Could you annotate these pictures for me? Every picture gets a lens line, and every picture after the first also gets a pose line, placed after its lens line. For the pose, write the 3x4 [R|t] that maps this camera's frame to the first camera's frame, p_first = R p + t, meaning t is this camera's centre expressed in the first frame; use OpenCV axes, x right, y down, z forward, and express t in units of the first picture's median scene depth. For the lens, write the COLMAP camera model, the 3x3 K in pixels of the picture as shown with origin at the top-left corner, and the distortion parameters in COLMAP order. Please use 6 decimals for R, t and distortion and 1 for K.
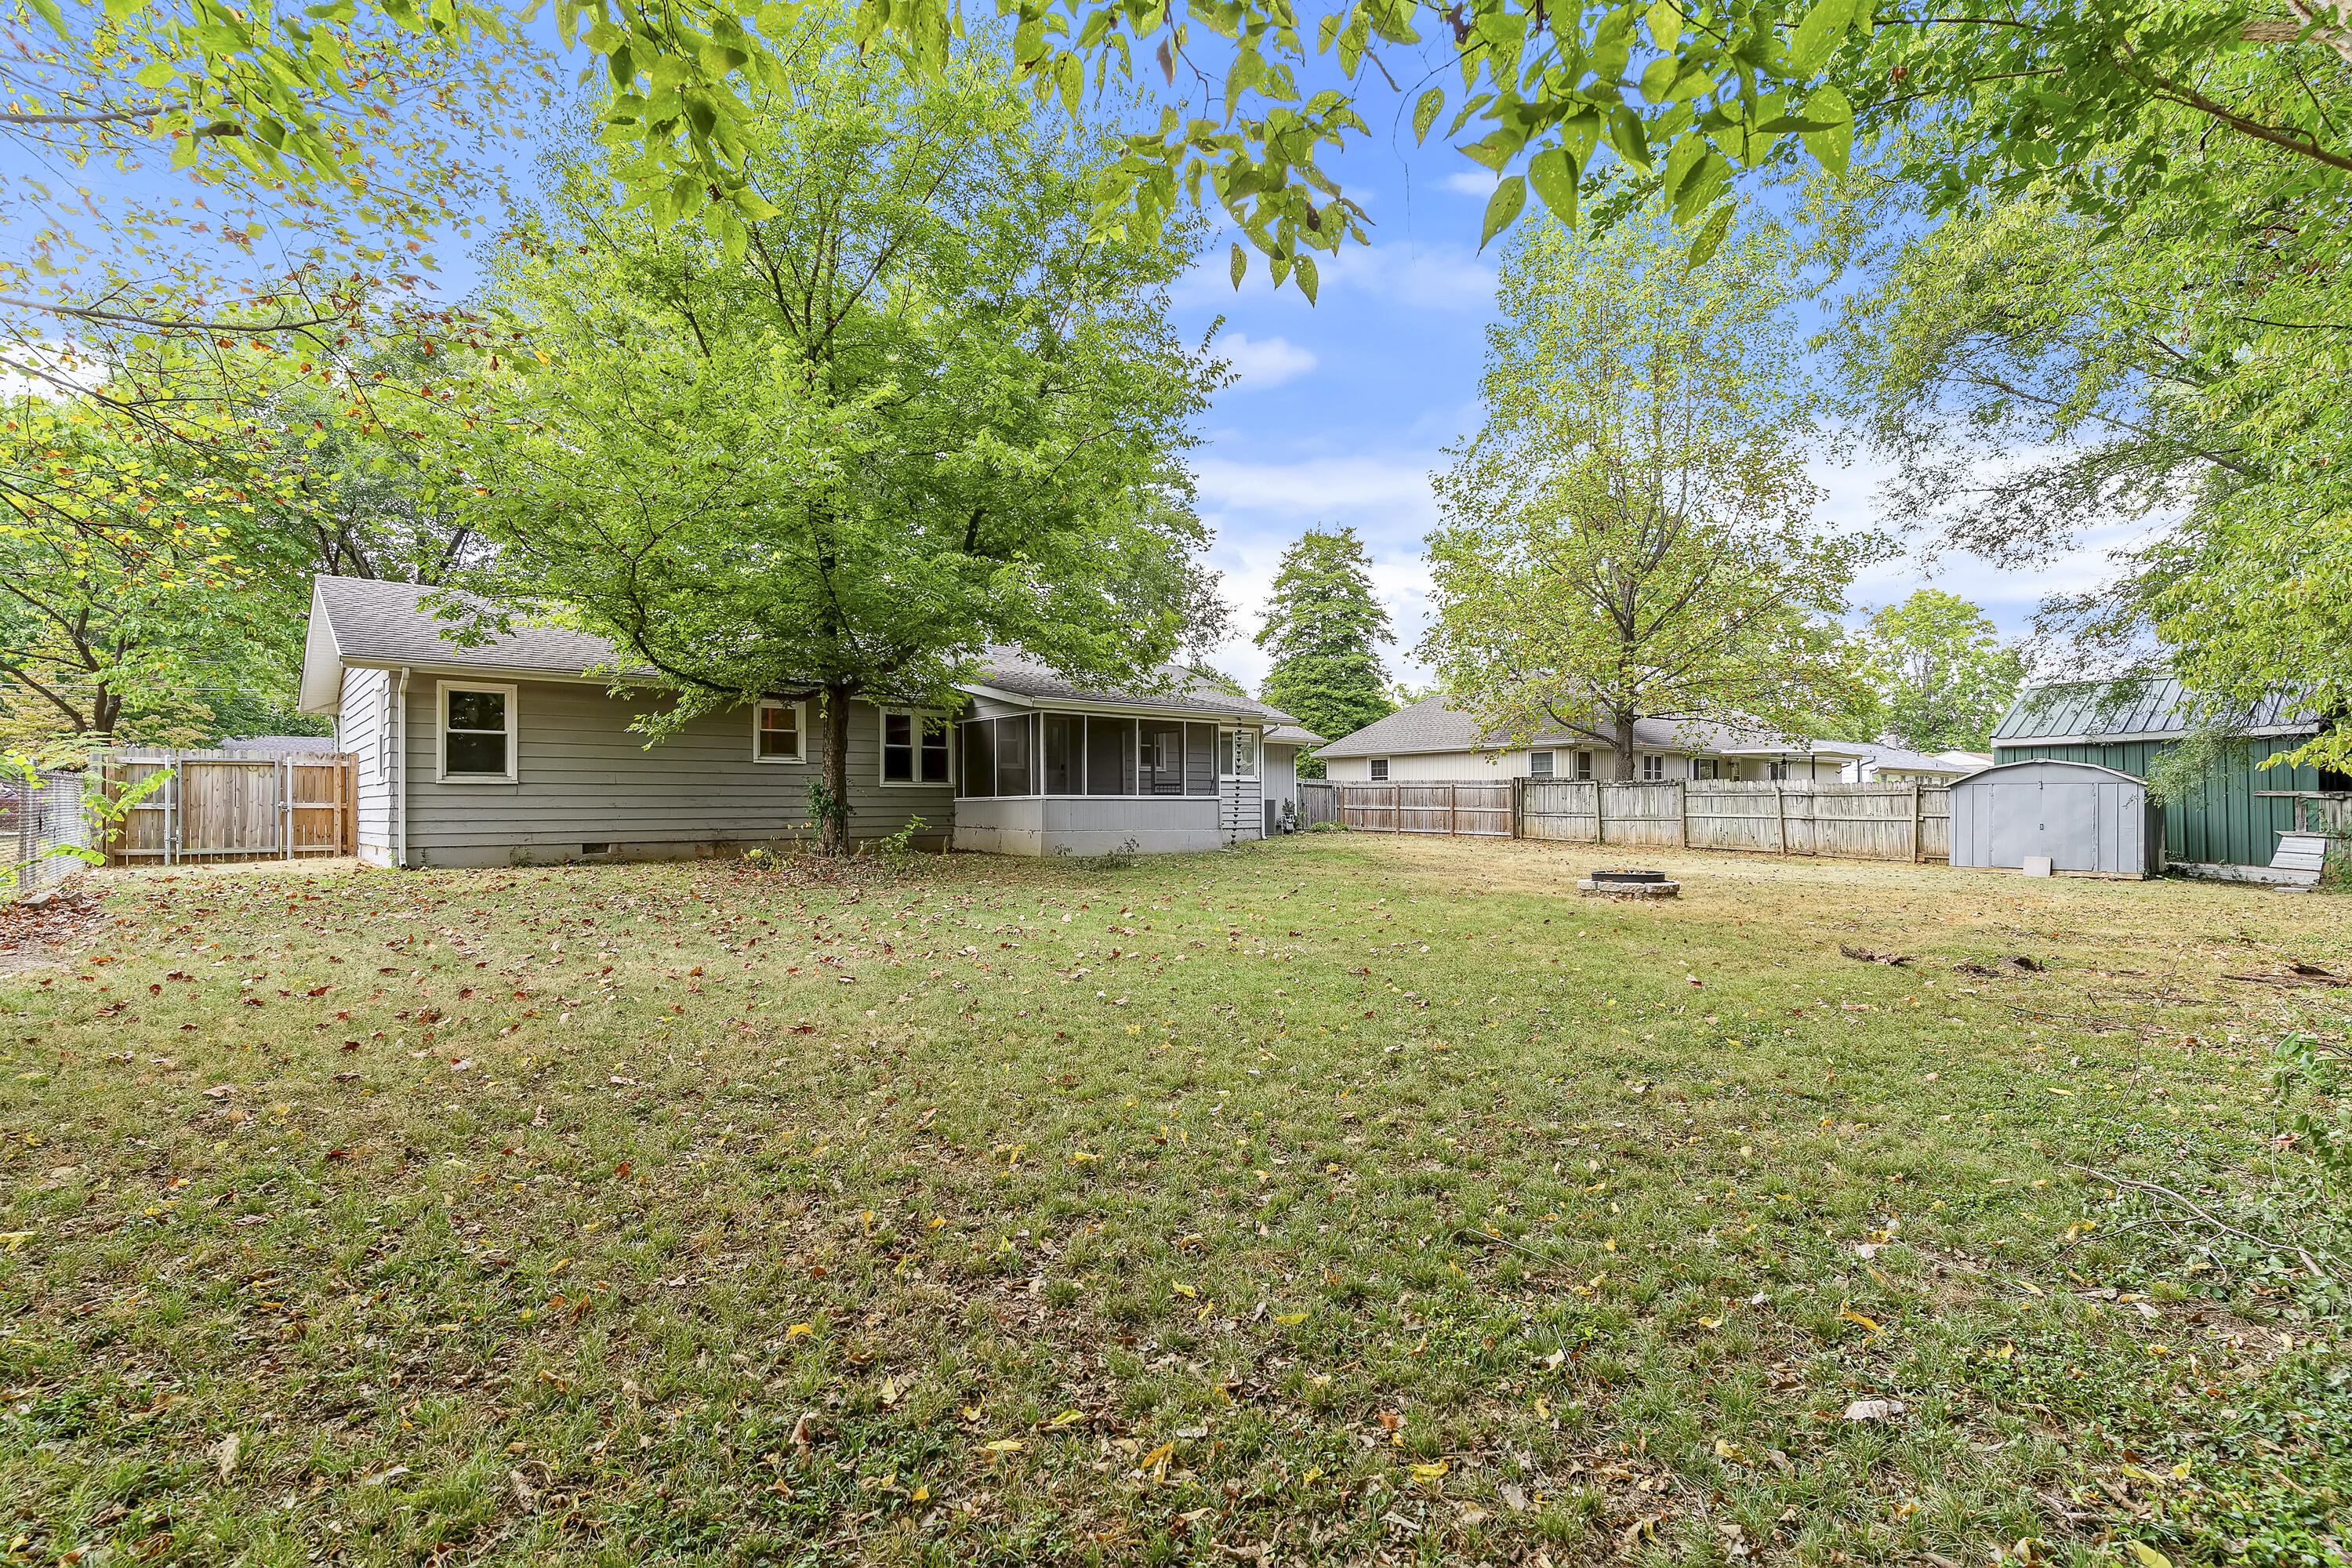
lens RADIAL K [[1147.8, 0, 1124.8], [0, 1147.8, 787.0], [0, 0, 1]] dist [0.001641, -0.000990]
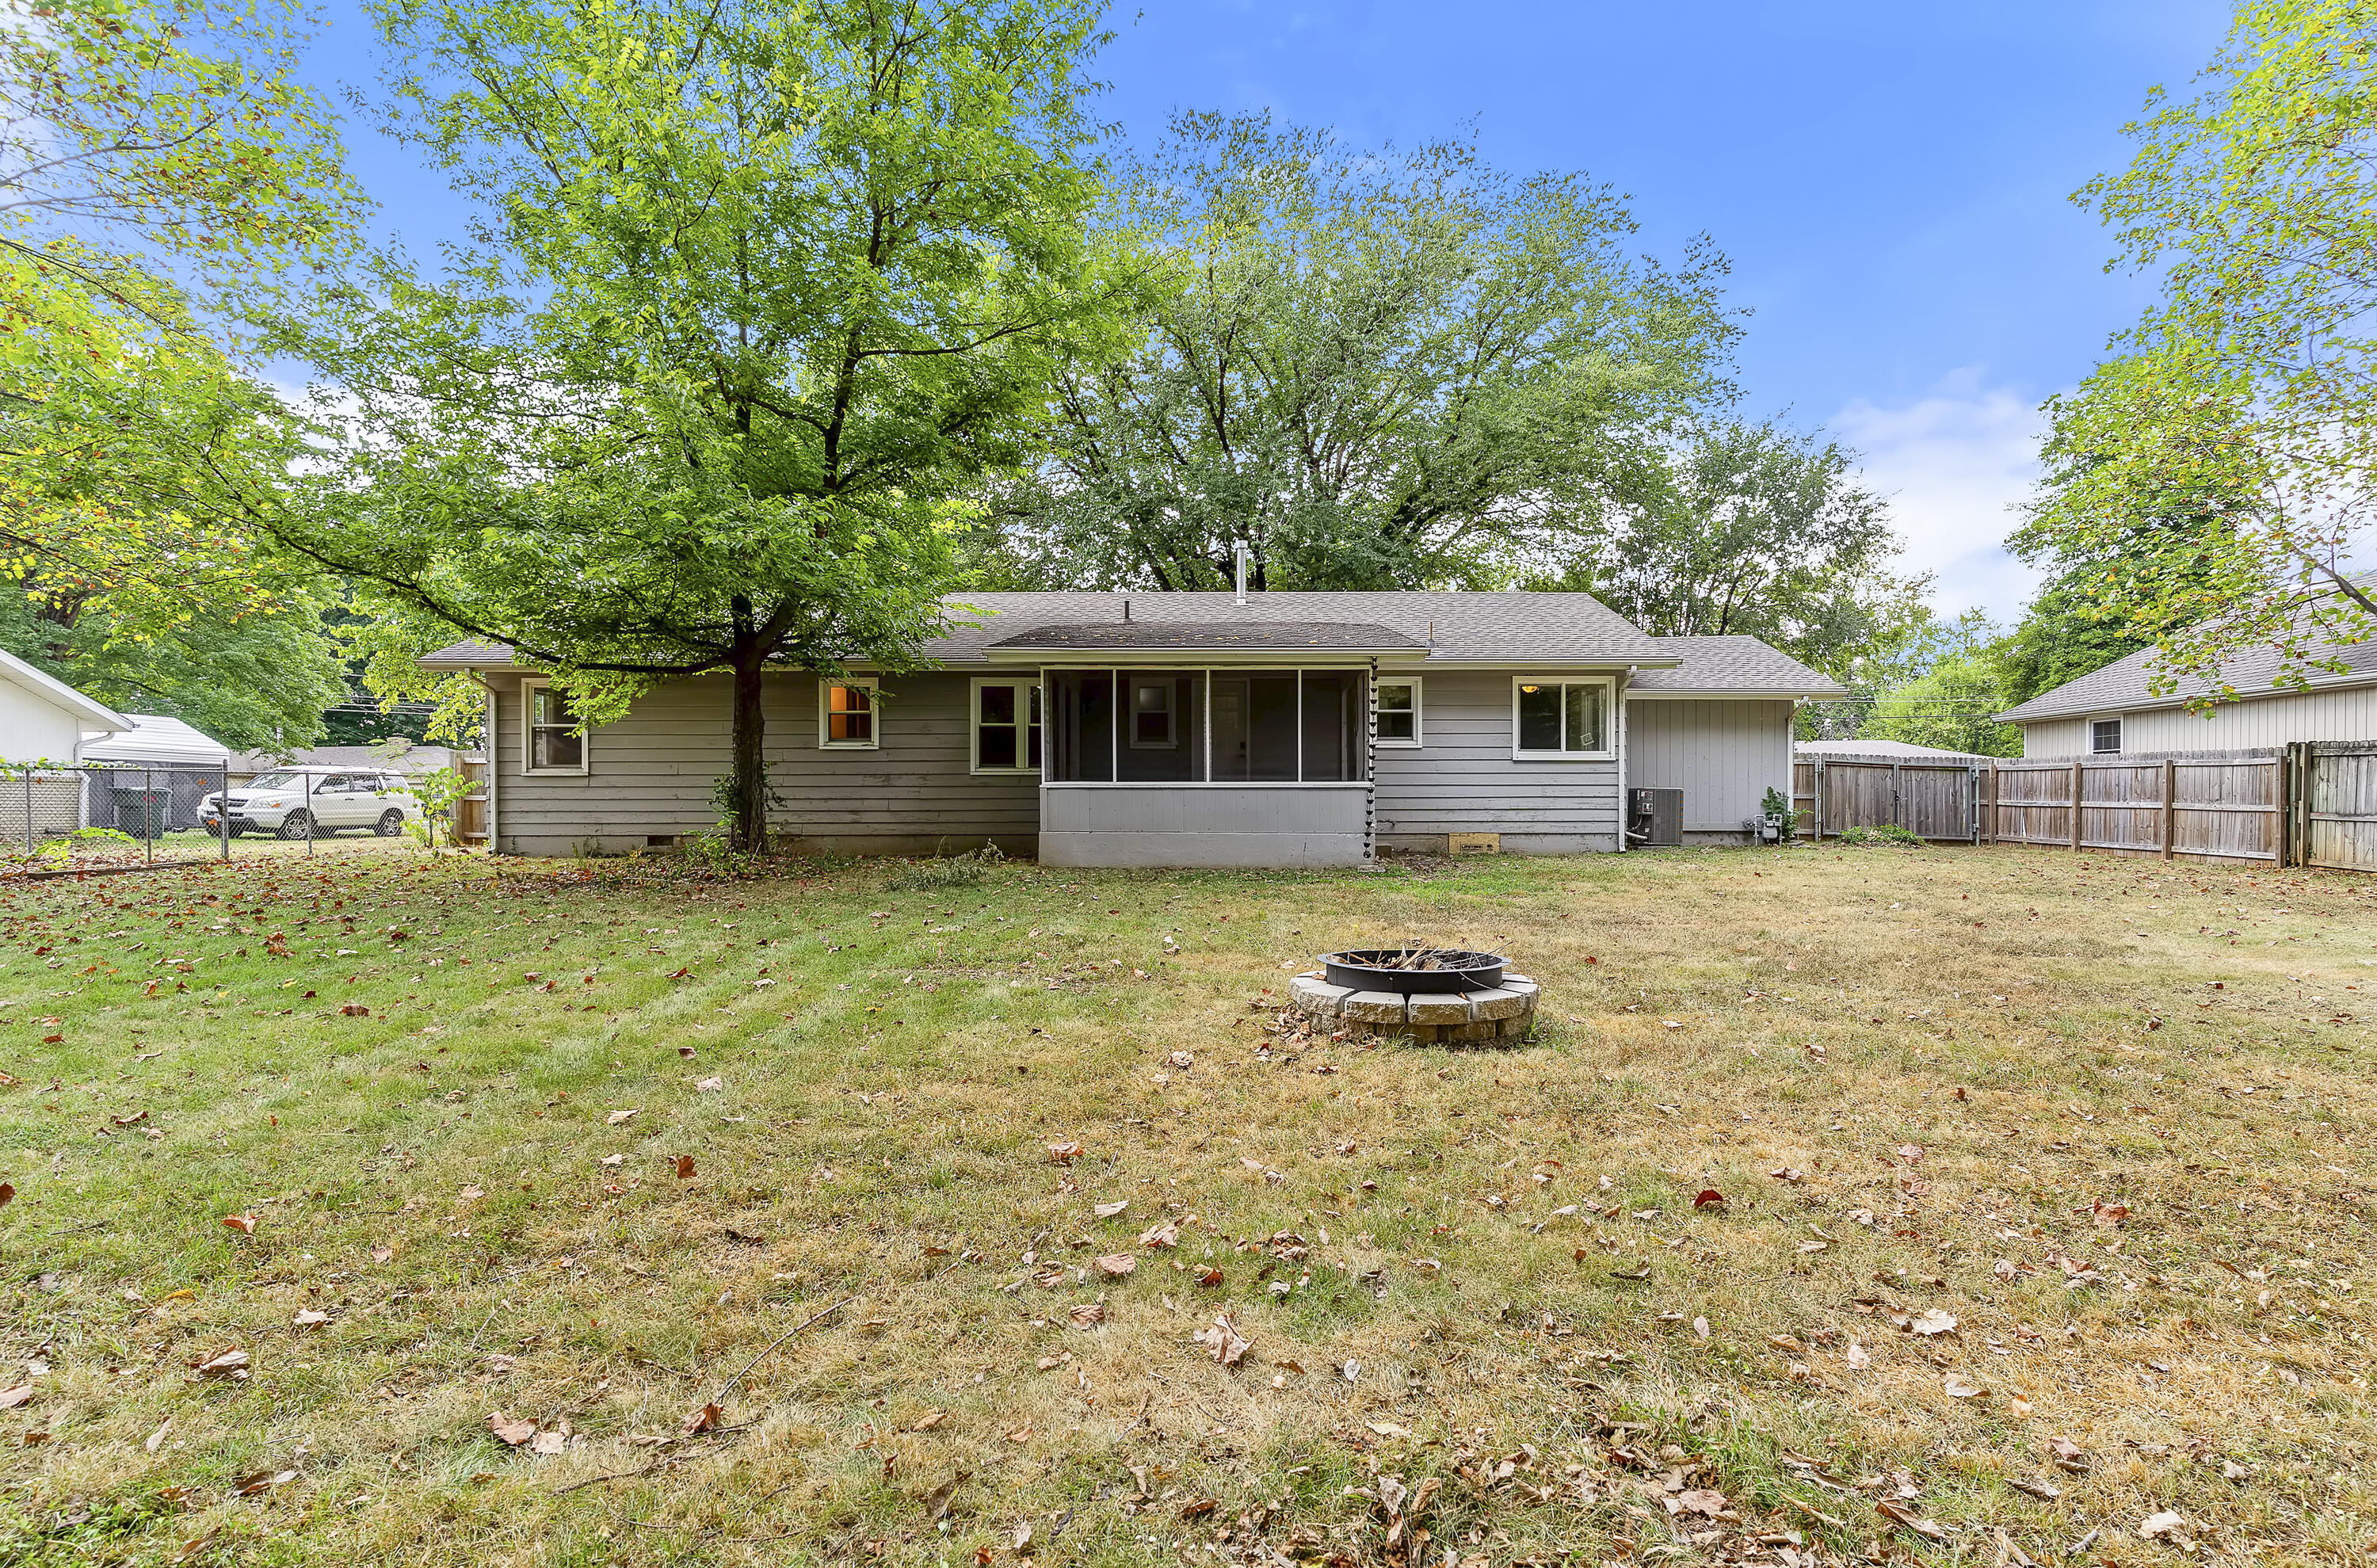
lens RADIAL K [[1160.0, 0, 1188.4], [0, 1160.0, 792.6], [0, 0, 1]] dist [0.001641, -0.000990]
pose [[0.756183, -0.003046, -0.654353, 0.311400], [0.008842, 0.999945, 0.005563, 0.006396], [0.654300, -0.009993, 0.756169, 0.319322]]
